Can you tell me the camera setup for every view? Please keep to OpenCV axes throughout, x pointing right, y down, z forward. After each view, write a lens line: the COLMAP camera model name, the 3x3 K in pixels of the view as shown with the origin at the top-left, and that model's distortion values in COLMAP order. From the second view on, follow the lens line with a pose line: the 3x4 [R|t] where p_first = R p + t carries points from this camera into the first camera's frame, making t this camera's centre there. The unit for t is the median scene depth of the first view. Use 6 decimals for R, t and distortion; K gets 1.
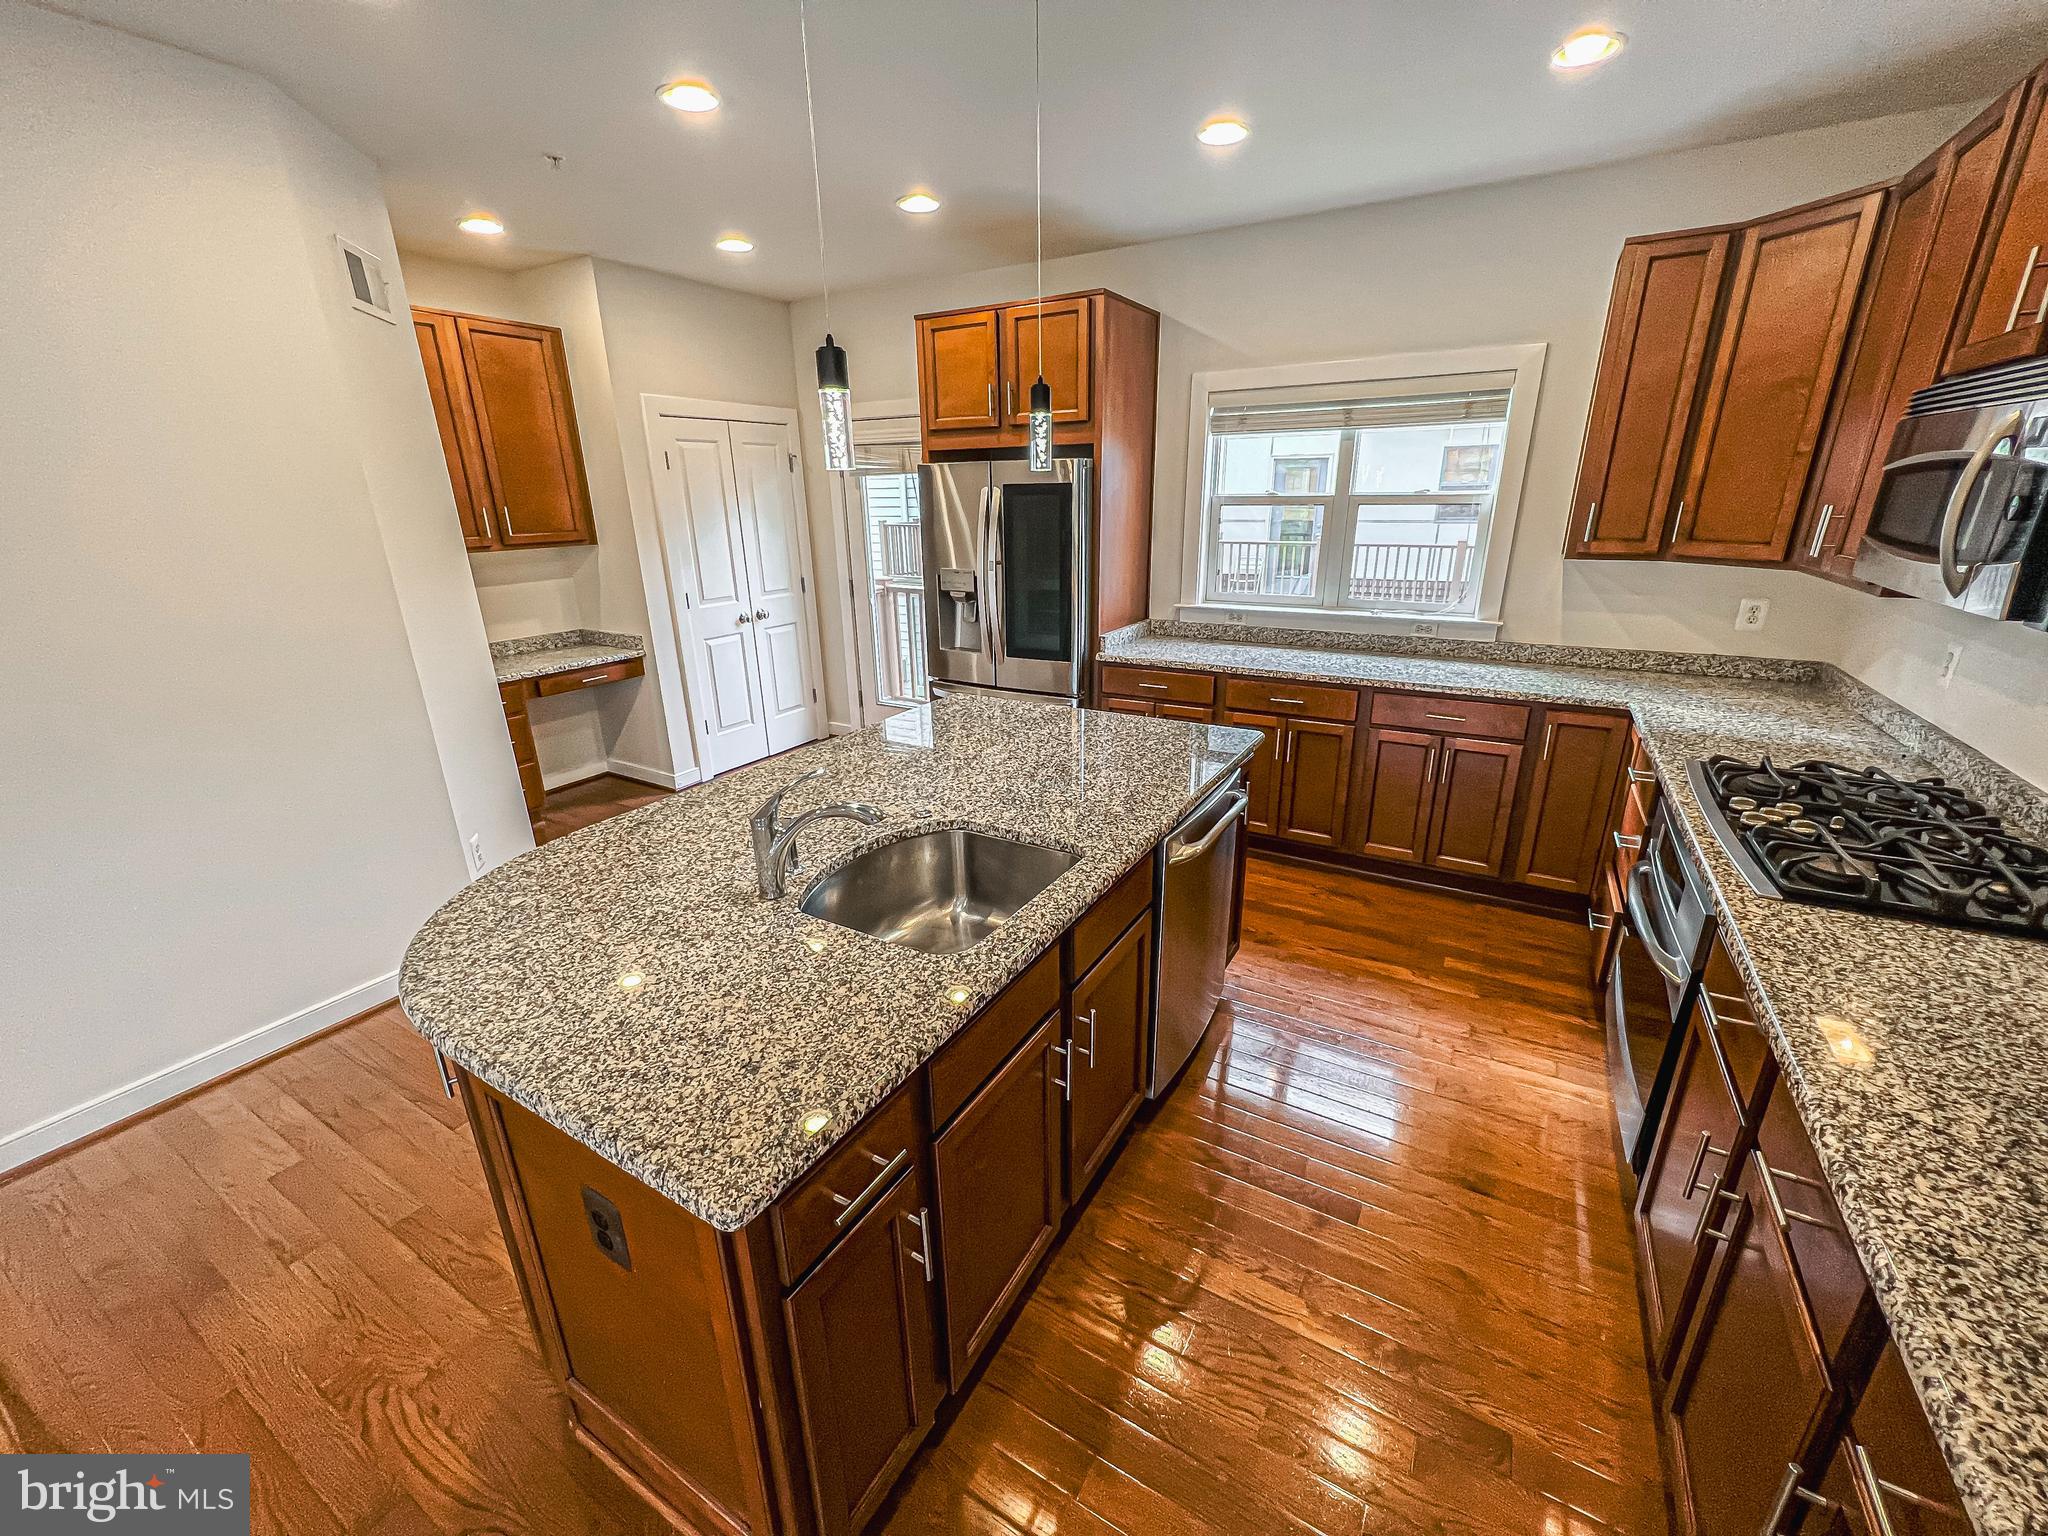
lens RADIAL K [[815.5, 0, 1025.6], [0, 815.5, 779.8], [0, 0, 1]] dist [-0.001870, 0.000309]
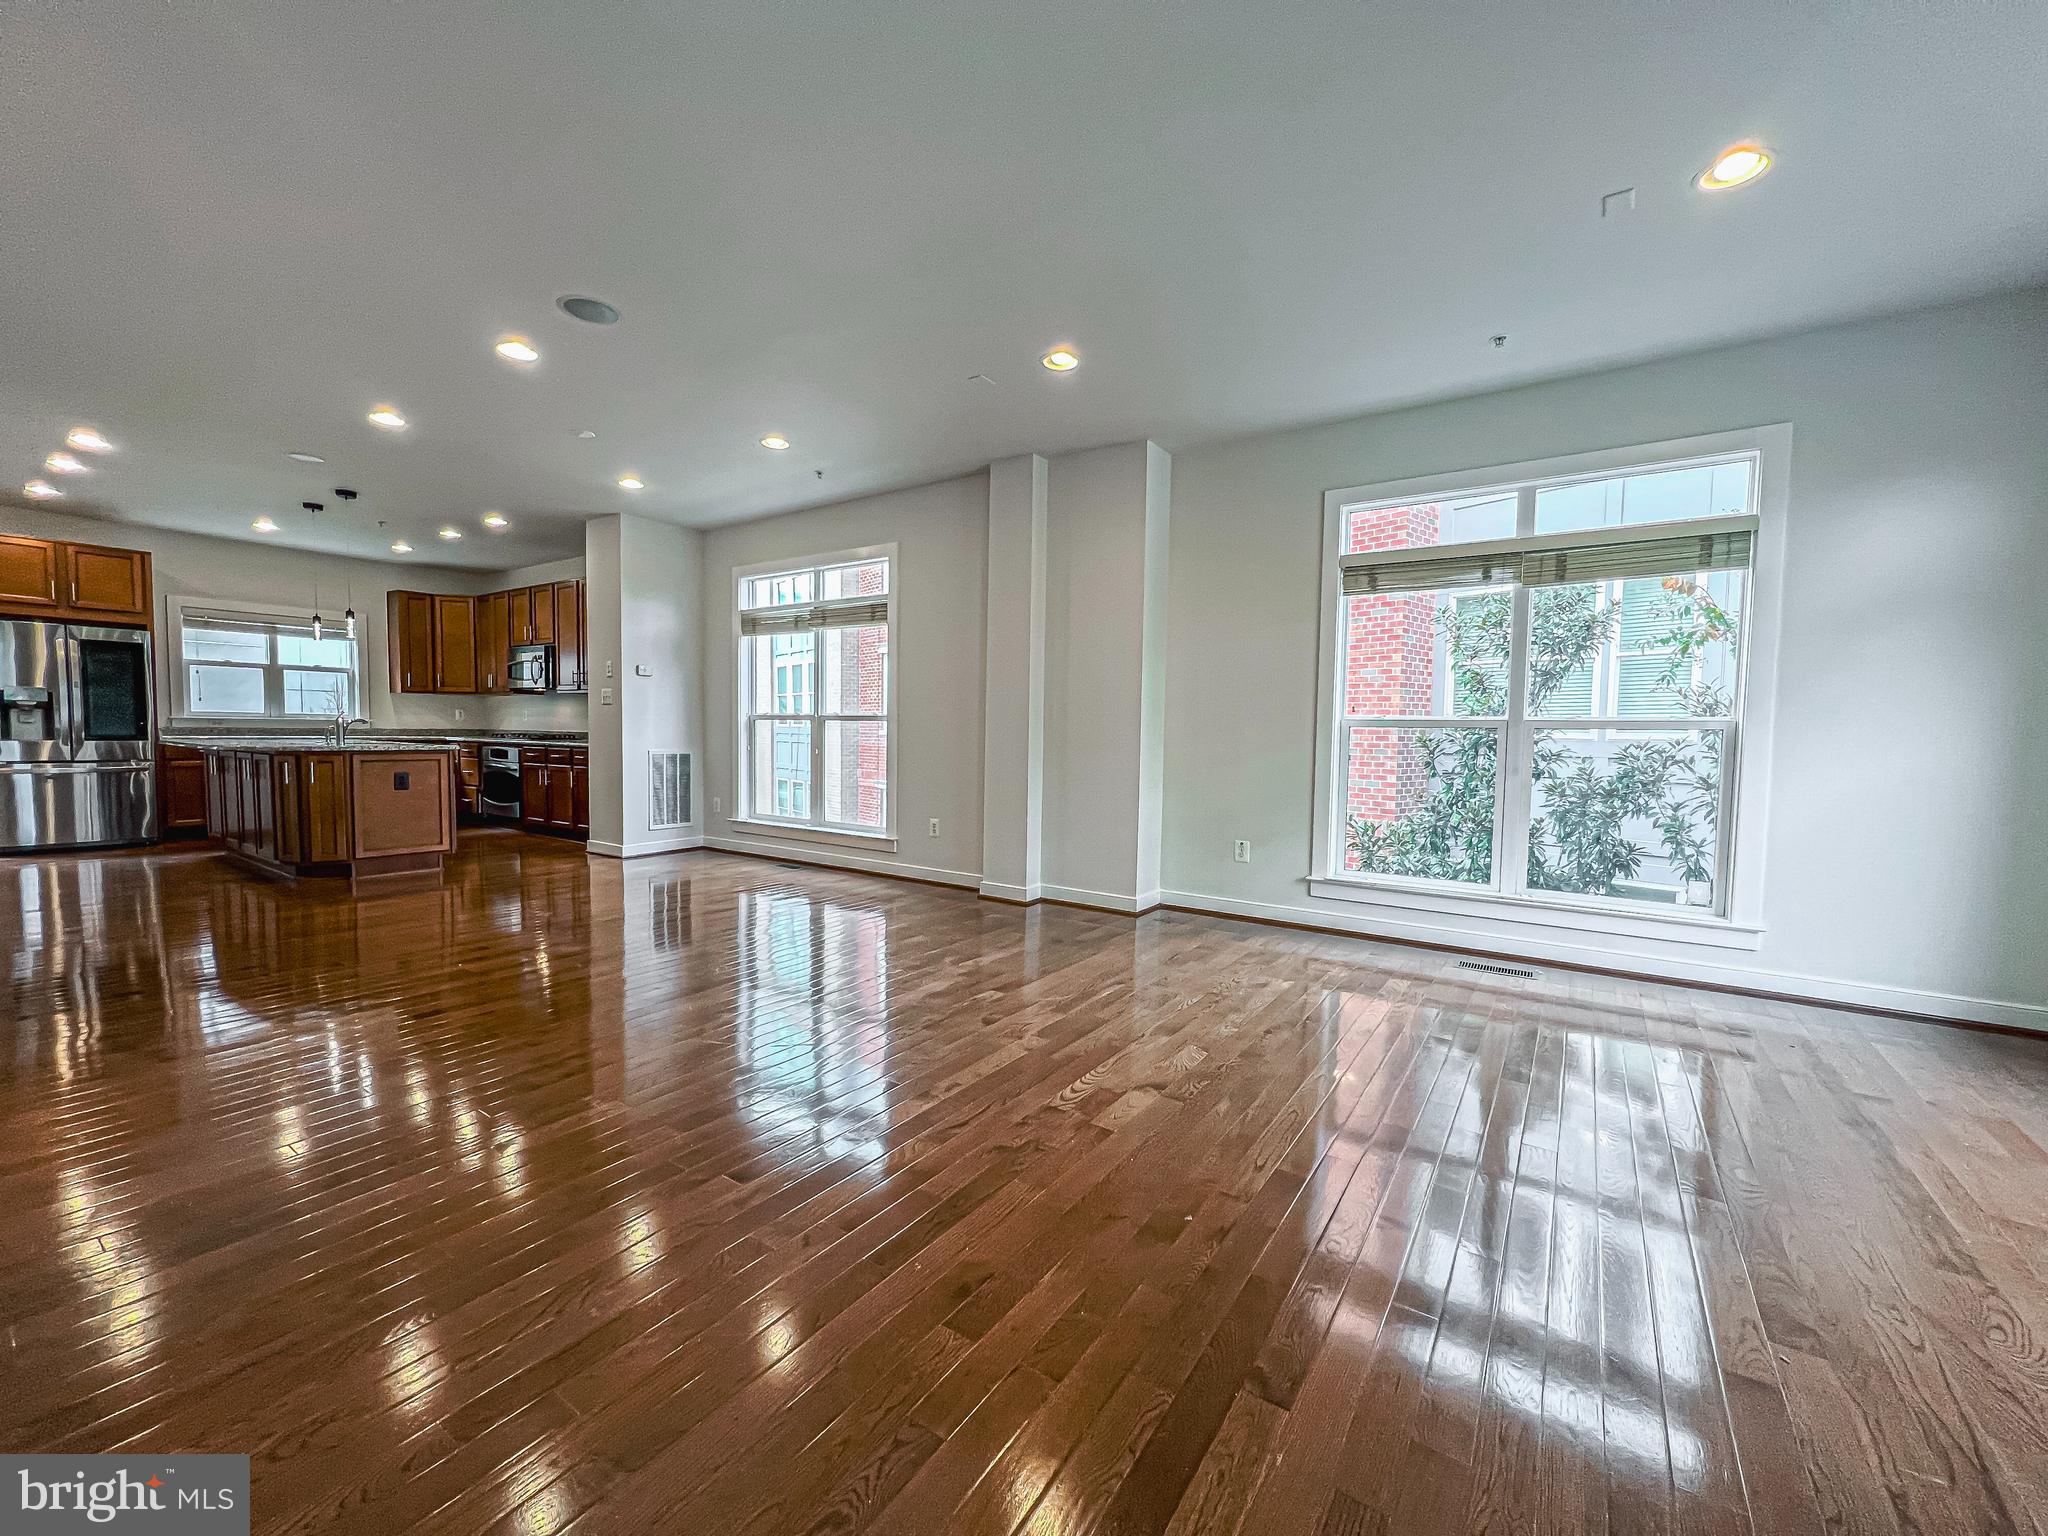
lens RADIAL K [[815.5, 0, 1023.4], [0, 815.5, 776.7], [0, 0, 1]] dist [-0.001870, 0.000309]
pose [[0.069904, -0.041961, 0.996671, -1.532959], [0.316513, 0.948423, 0.017730, 0.483656], [-0.946009, 0.314219, 0.079580, -0.872853]]
